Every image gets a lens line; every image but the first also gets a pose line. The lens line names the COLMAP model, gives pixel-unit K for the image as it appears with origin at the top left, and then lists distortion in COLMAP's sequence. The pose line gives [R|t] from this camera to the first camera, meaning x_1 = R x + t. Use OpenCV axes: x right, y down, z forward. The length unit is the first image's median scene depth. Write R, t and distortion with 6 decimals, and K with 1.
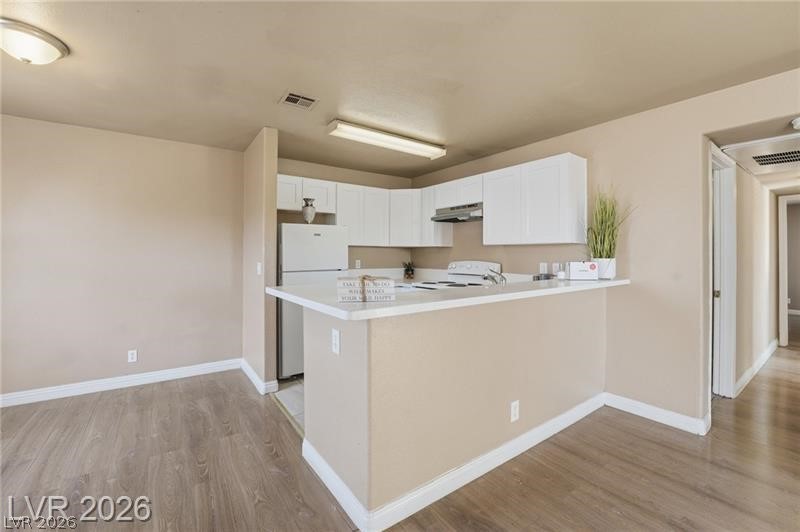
lens RADIAL K [[340.1, 0, 395.9], [0, 340.1, 250.9], [0, 0, 1]] dist [-0.022055, -0.000171]
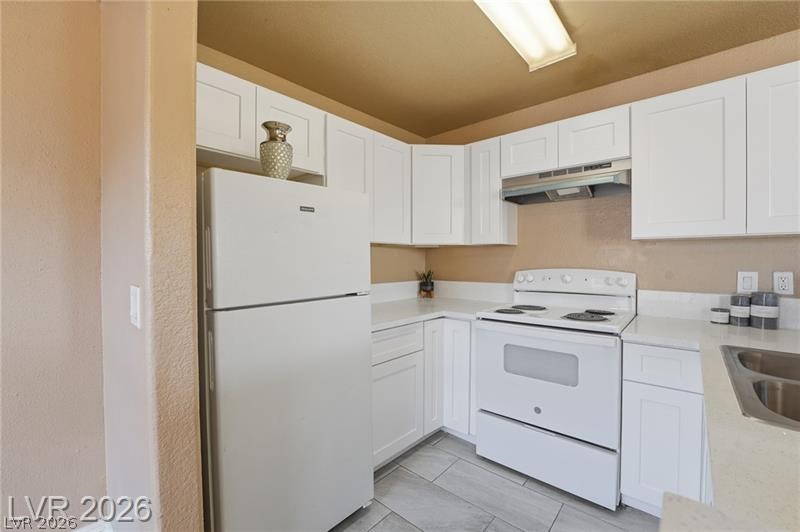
lens RADIAL K [[337.8, 0, 397.7], [0, 337.8, 261.2], [0, 0, 1]] dist [-0.021859, 0.000479]
pose [[0.973383, -0.008287, 0.229033, -0.228369], [0.004865, 0.999868, 0.015502, 0.007548], [-0.229132, -0.013975, 0.973295, 0.615410]]
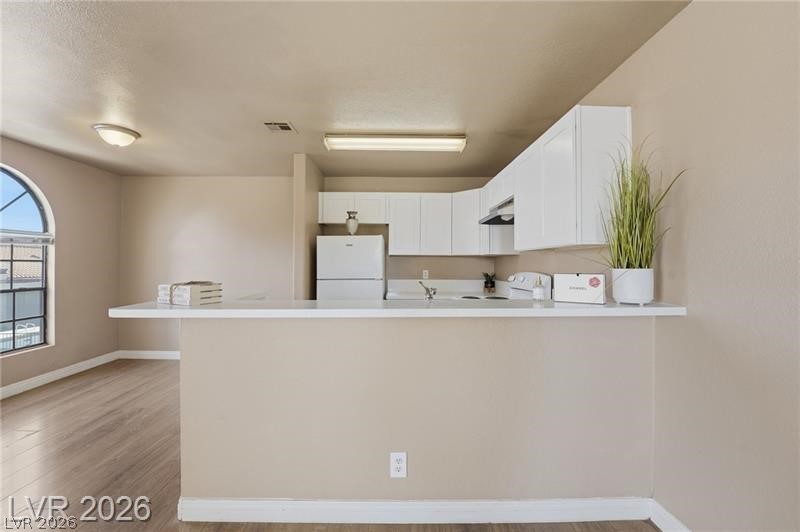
lens RADIAL K [[337.8, 0, 397.7], [0, 337.8, 261.2], [0, 0, 1]] dist [-0.021859, 0.000479]
pose [[0.820128, -0.007130, -0.572136, 0.508671], [0.005184, 0.999974, -0.005031, 0.007931], [0.572157, 0.001160, 0.820144, 0.237007]]
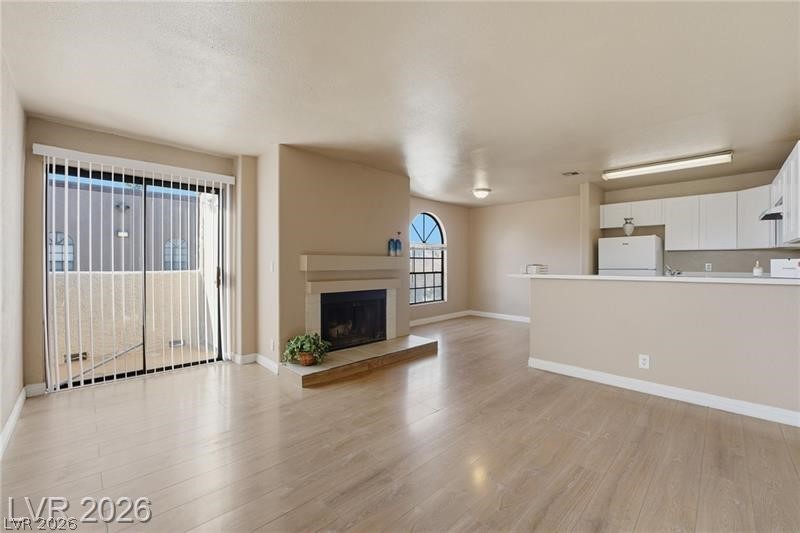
lens RADIAL K [[329.6, 0, 396.4], [0, 329.6, 265.4], [0, 0, 1]] dist [-0.020884, -0.000100]
pose [[0.162445, 0.001235, -0.986717, 0.996288], [0.007483, 0.999969, 0.002483, 0.032551], [0.986689, -0.007787, 0.162431, -0.173705]]
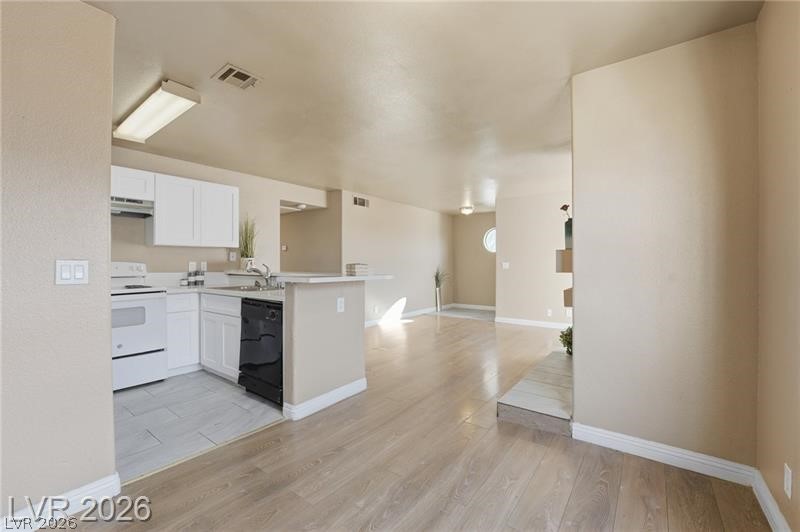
lens RADIAL K [[336.0, 0, 400.0], [0, 336.0, 263.1], [0, 0, 1]] dist [-0.025221, -0.000266]
pose [[-0.304691, -0.003017, 0.952447, -0.952460], [-0.006504, 0.999978, 0.001087, 0.033121], [-0.952429, -0.005863, -0.304704, 0.647561]]
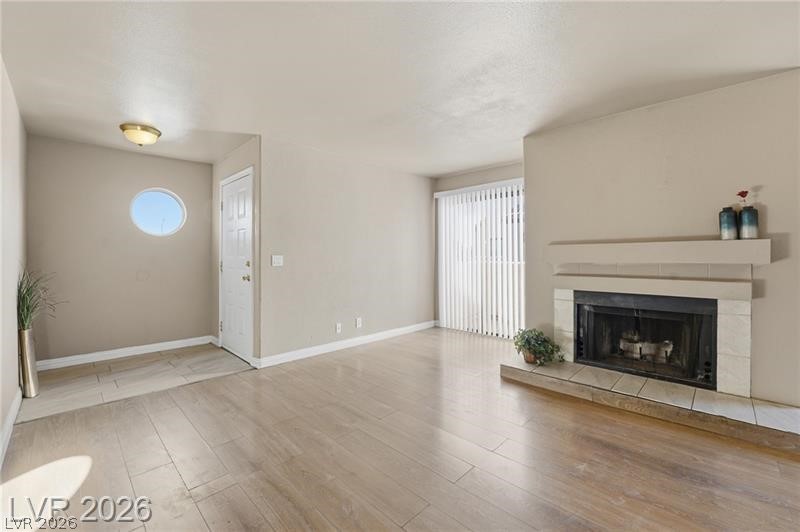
lens RADIAL K [[332.0, 0, 398.6], [0, 332.0, 260.3], [0, 0, 1]] dist [-0.023774, 0.000028]
pose [[-0.984057, 0.001717, -0.177842, 0.500938], [0.001714, 0.999999, 0.000173, 0.042553], [0.177842, -0.000134, -0.984059, 0.599762]]
